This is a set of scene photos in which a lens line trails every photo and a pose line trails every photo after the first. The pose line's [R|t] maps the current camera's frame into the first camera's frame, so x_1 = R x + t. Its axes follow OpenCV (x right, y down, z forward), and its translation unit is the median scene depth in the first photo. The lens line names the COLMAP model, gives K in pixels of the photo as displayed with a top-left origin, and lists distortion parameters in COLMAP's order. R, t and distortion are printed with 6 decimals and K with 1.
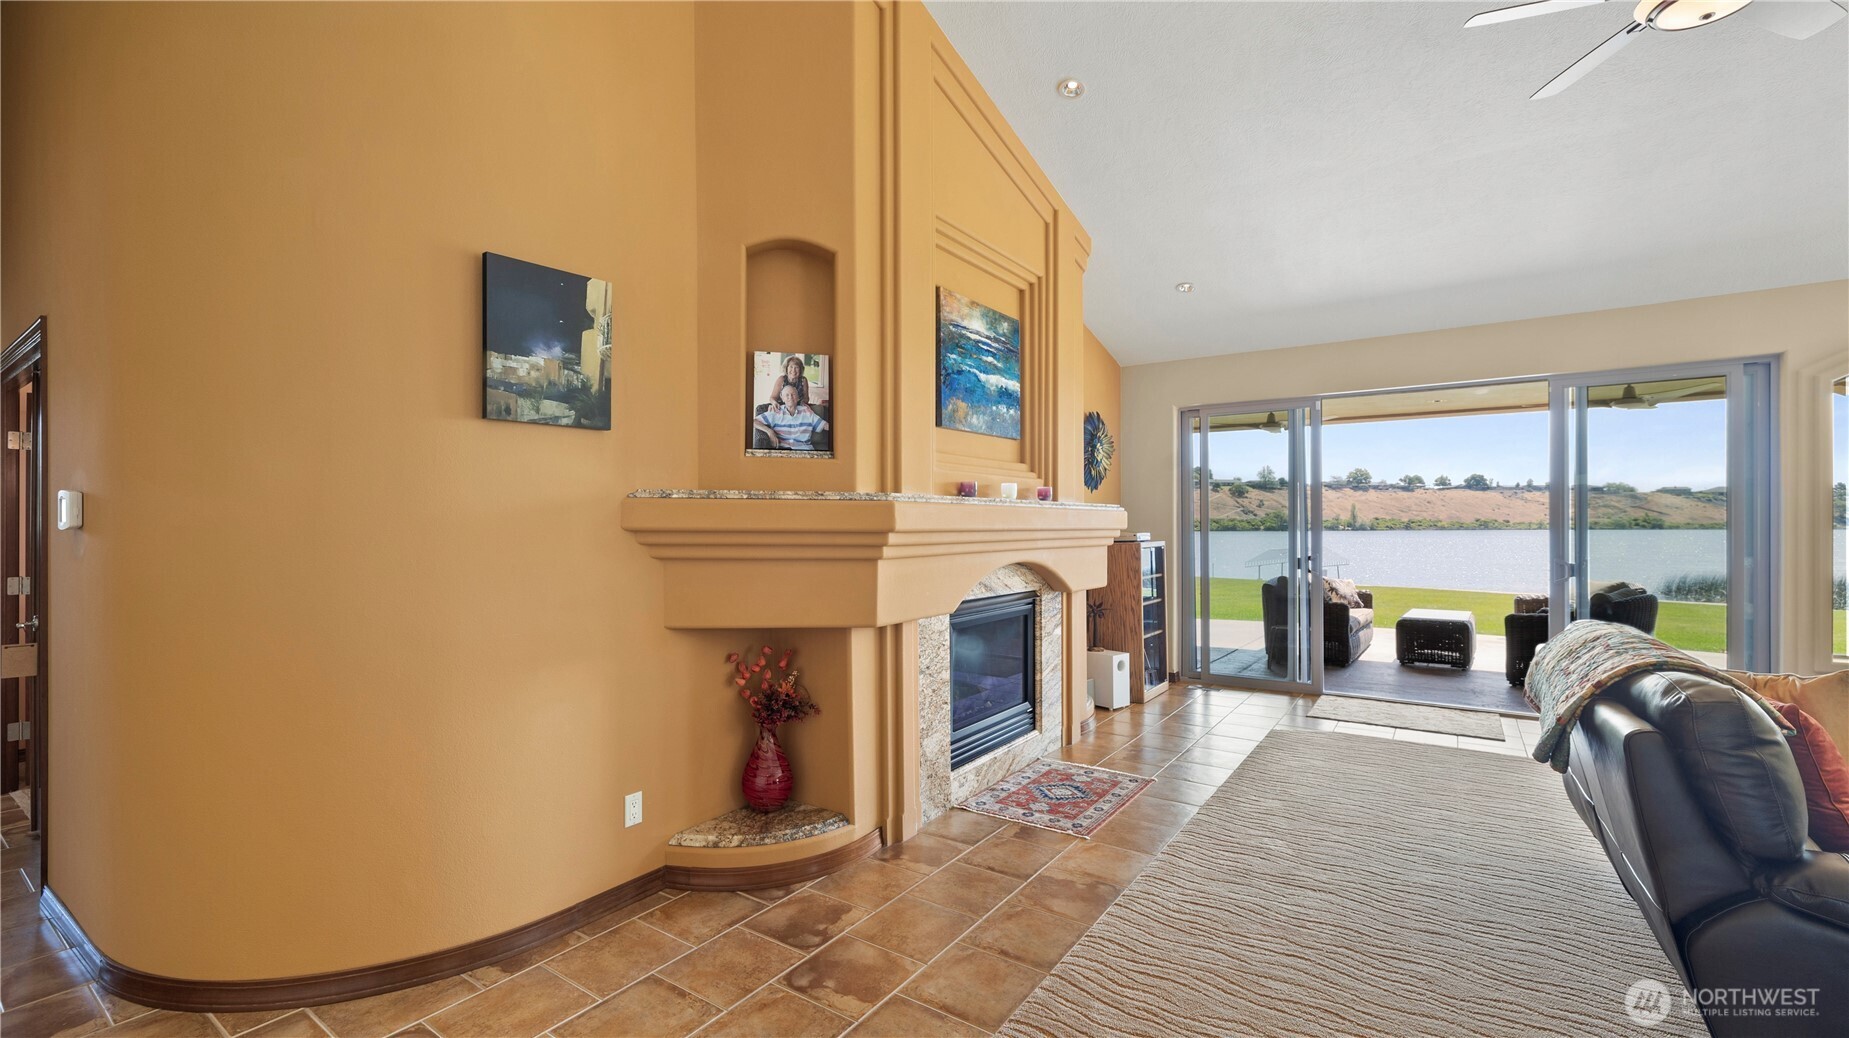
lens RADIAL K [[774.2, 0, 922.3], [0, 774.2, 523.9], [0, 0, 1]] dist [-0.001766, 0.000160]
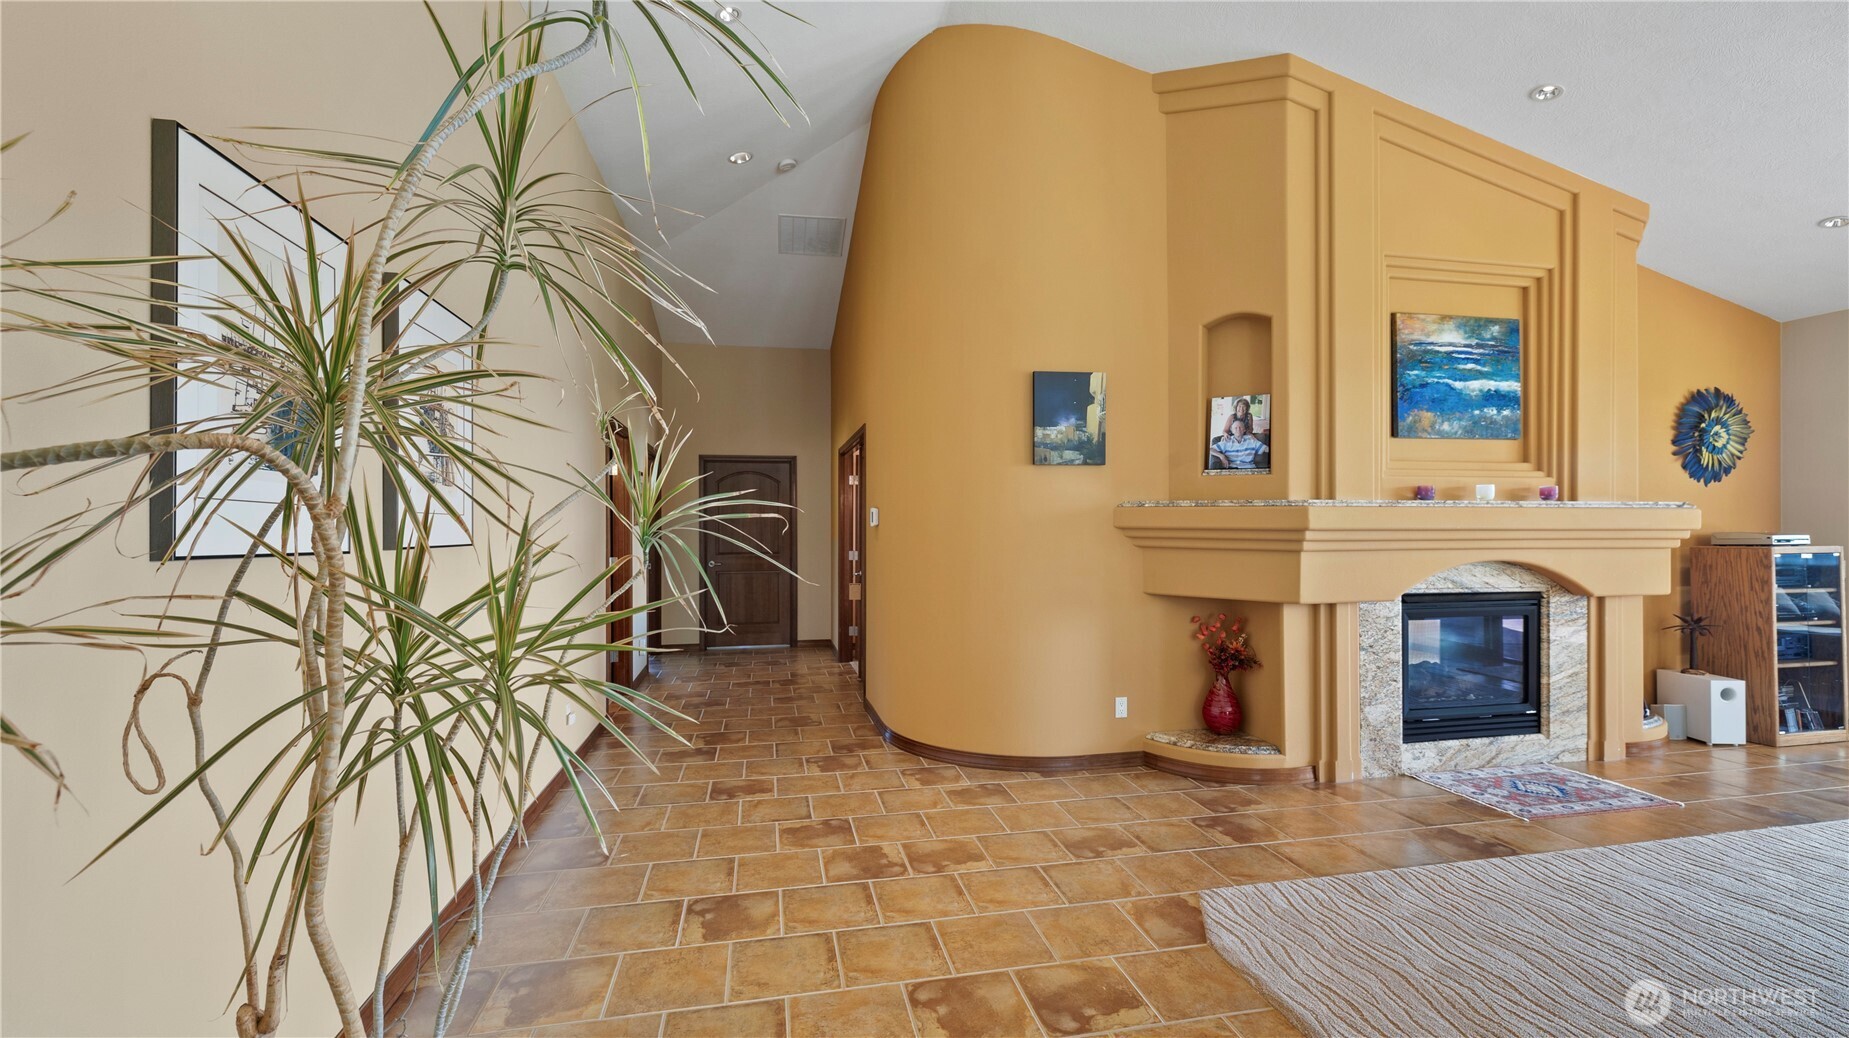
lens RADIAL K [[774.2, 0, 923.5], [0, 774.2, 524.9], [0, 0, 1]] dist [-0.001766, 0.000160]
pose [[0.724831, 0.000836, -0.688926, 0.341440], [-0.000159, 0.999999, 0.001047, 0.000755], [0.688926, -0.000649, 0.724831, -0.333338]]
